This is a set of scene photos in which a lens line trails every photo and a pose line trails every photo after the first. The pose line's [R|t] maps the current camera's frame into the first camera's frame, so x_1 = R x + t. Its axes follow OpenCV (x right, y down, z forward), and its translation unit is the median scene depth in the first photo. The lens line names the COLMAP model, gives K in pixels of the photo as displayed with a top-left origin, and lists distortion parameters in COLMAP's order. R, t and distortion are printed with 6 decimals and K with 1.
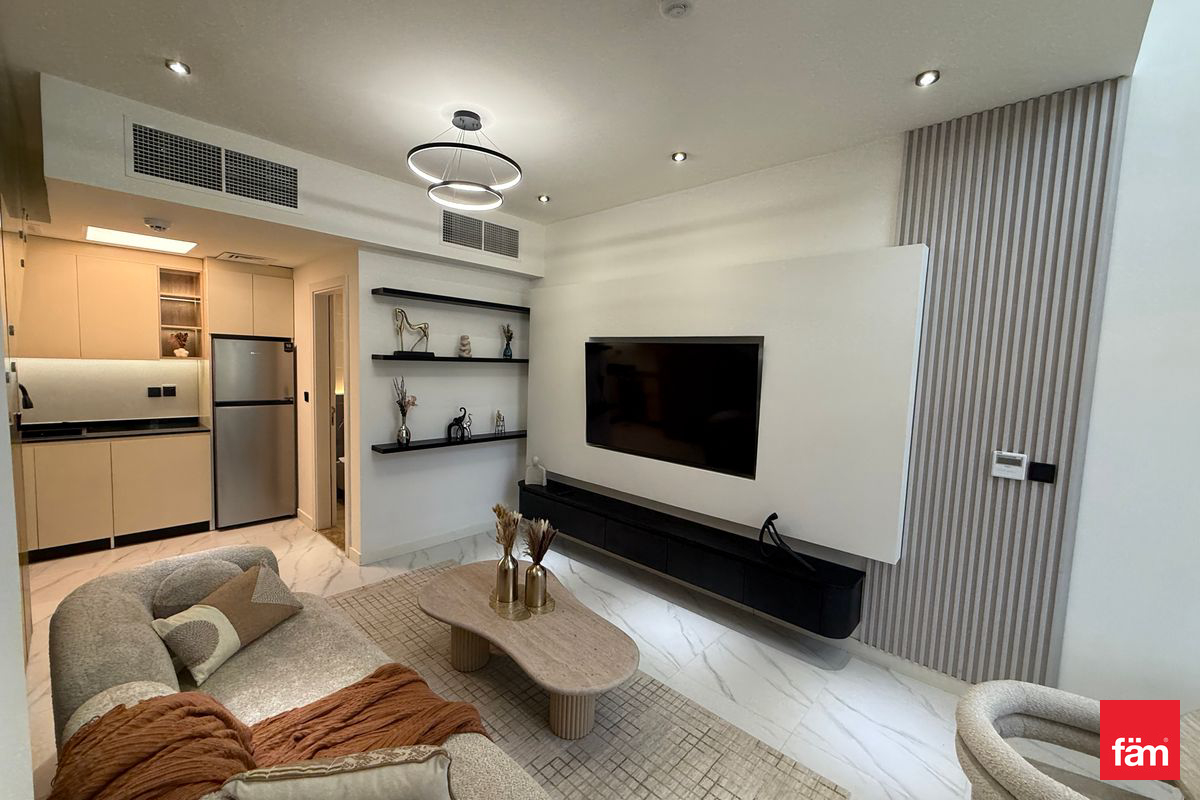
lens RADIAL K [[479.0, 0, 595.8], [0, 479.0, 398.5], [0, 0, 1]] dist [-0.001065, 0.000359]
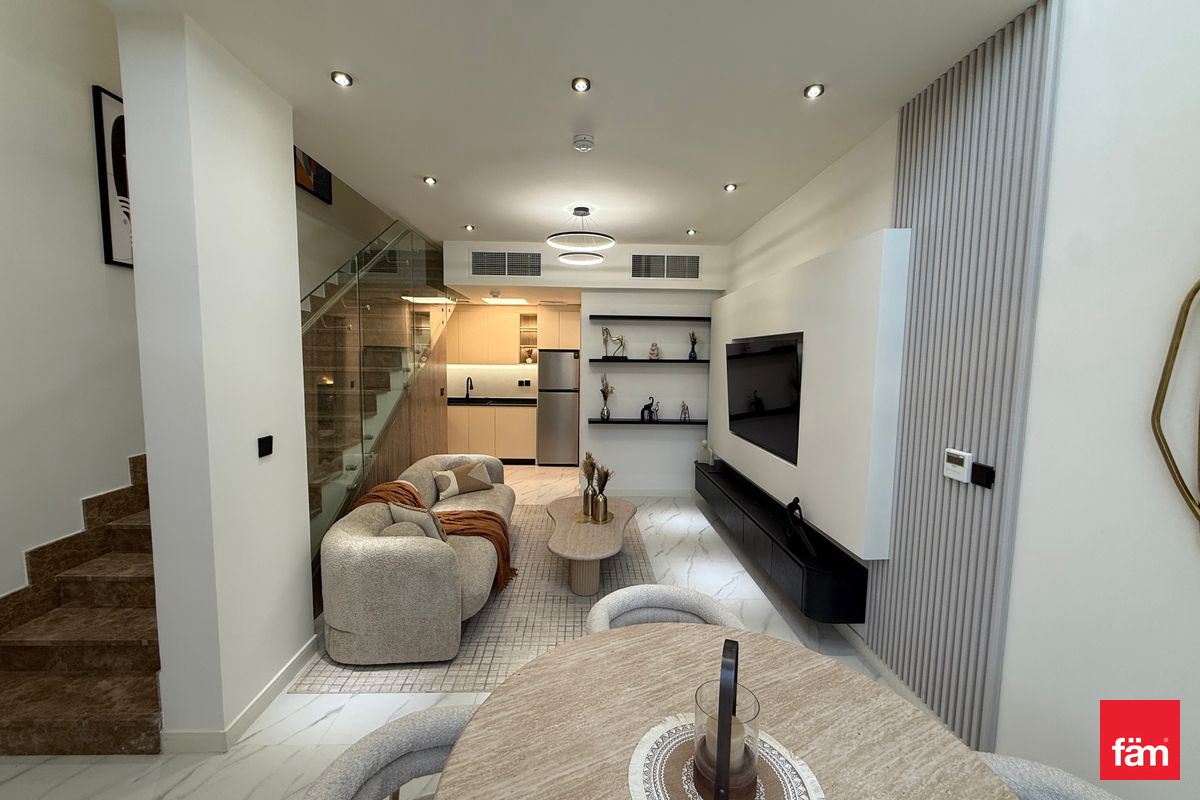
lens RADIAL K [[479.0, 0, 595.8], [0, 479.0, 398.5], [0, 0, 1]] dist [-0.001065, 0.000359]
pose [[0.701942, 0.033475, -0.711447, 0.637369], [-0.042111, 0.999098, 0.005461, 0.025395], [0.710988, 0.026127, 0.702719, -0.056755]]
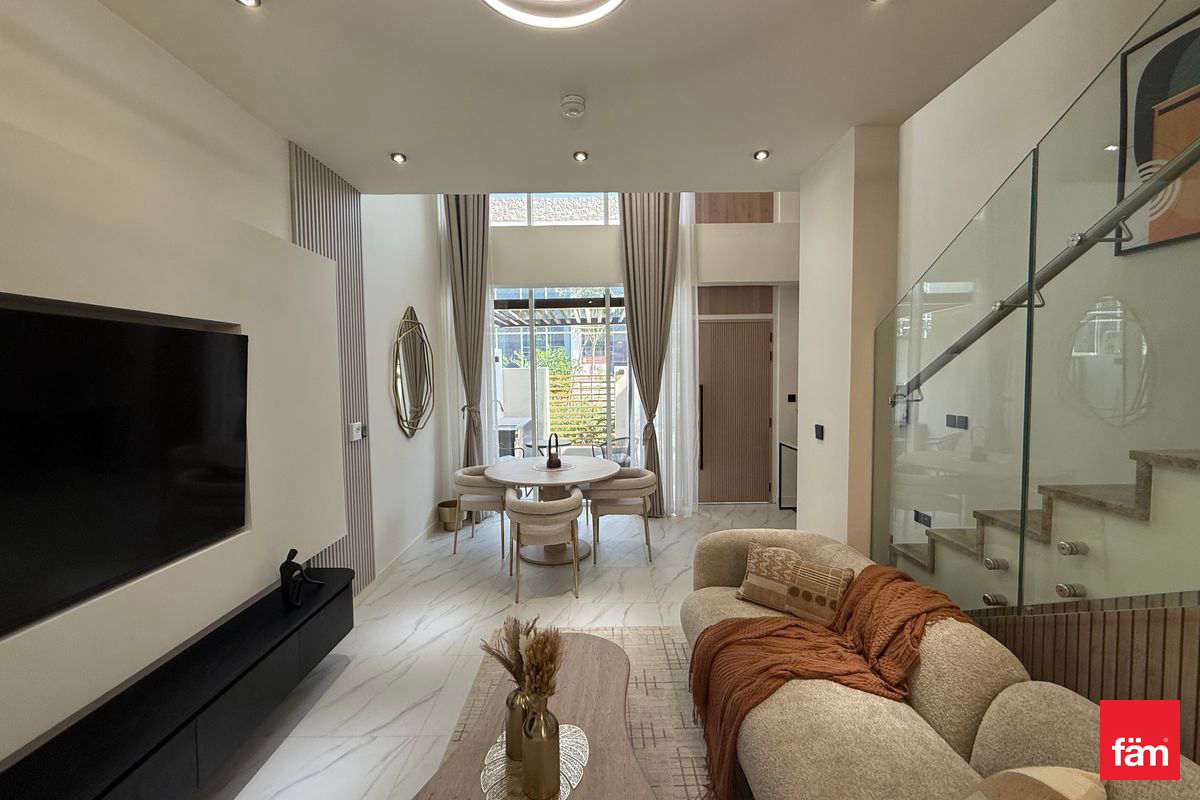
lens RADIAL K [[479.0, 0, 595.8], [0, 479.0, 398.5], [0, 0, 1]] dist [-0.001065, 0.000359]
pose [[-0.678303, -0.069079, 0.731528, -0.423997], [0.044519, 0.989878, 0.134755, -0.075340], [-0.733433, 0.123972, -0.668362, 0.889009]]
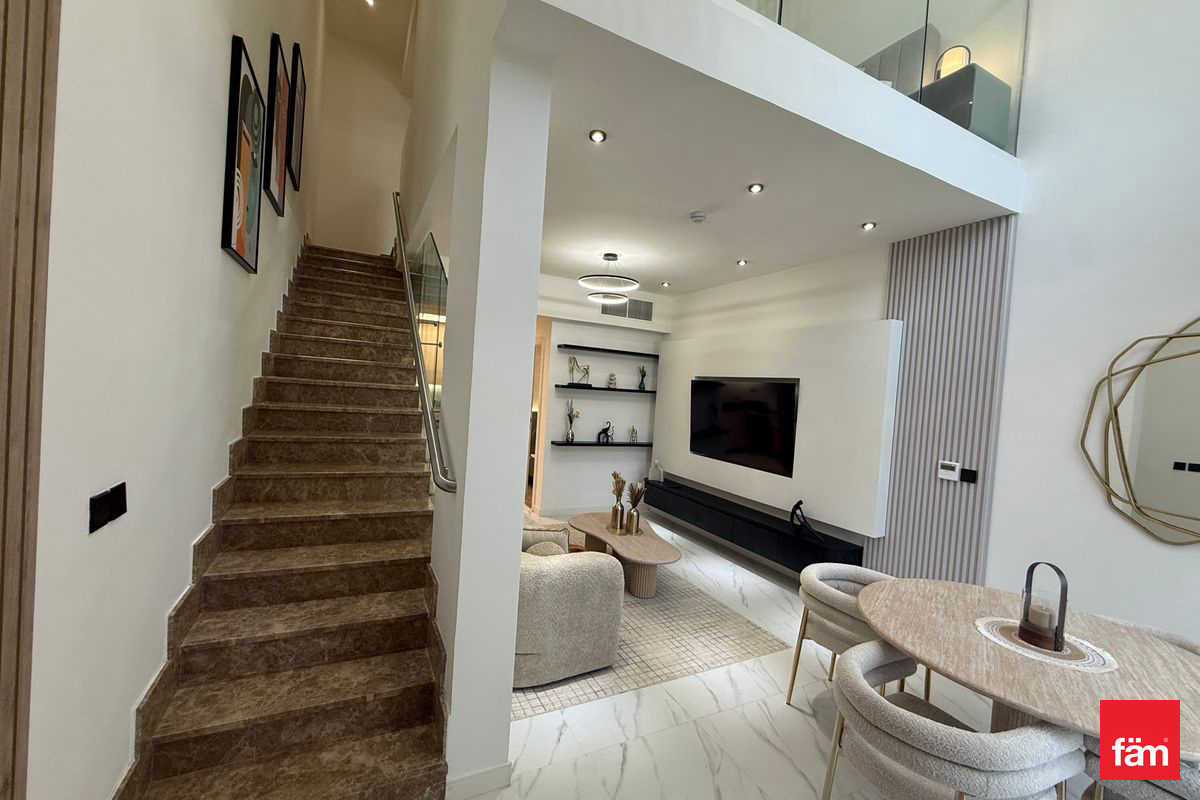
lens RADIAL K [[479.0, 0, 595.8], [0, 479.0, 398.5], [0, 0, 1]] dist [-0.001065, 0.000359]
pose [[0.936605, 0.035017, -0.348634, 0.226293], [-0.061186, 0.996051, -0.064333, 0.050710], [0.345004, 0.081586, 0.935048, -0.461130]]
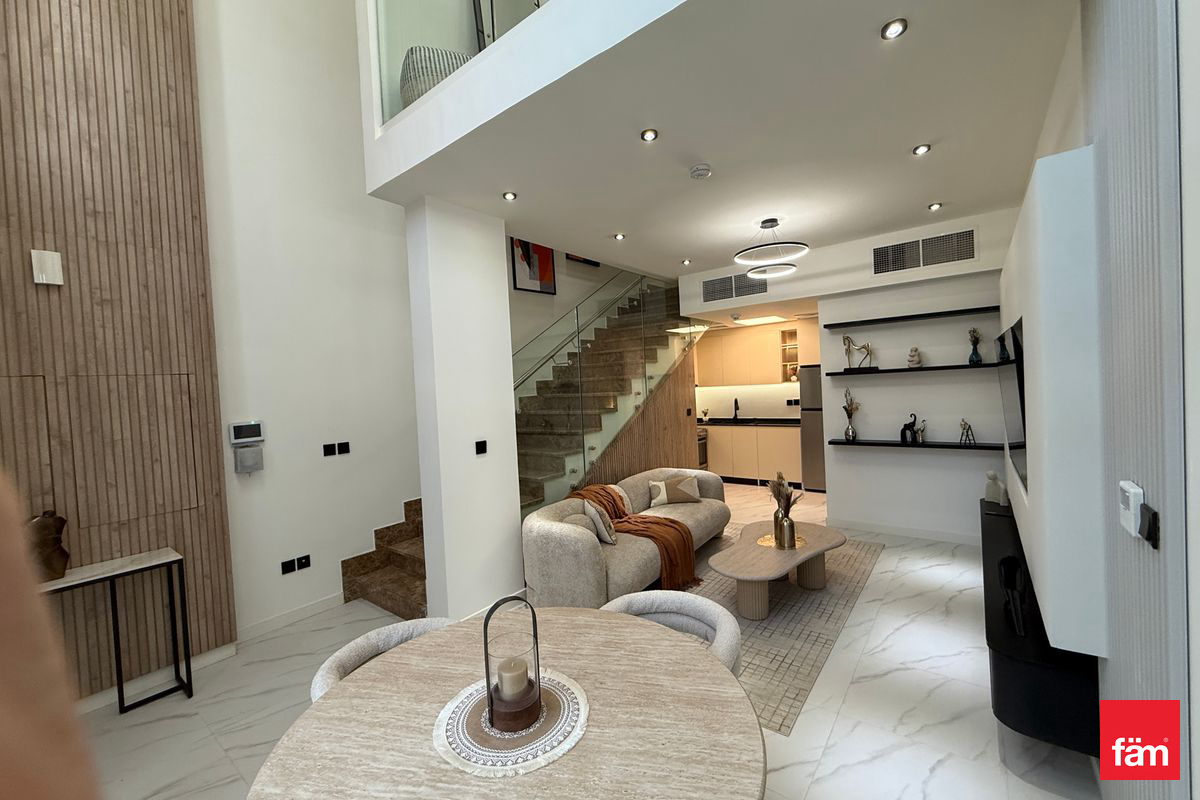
lens RADIAL K [[479.0, 0, 595.8], [0, 479.0, 398.5], [0, 0, 1]] dist [-0.001065, 0.000359]
pose [[0.077059, -0.017594, -0.996871, 0.849083], [-0.024324, 0.999514, -0.019521, 0.025887], [0.996730, 0.025752, 0.076593, 0.221924]]
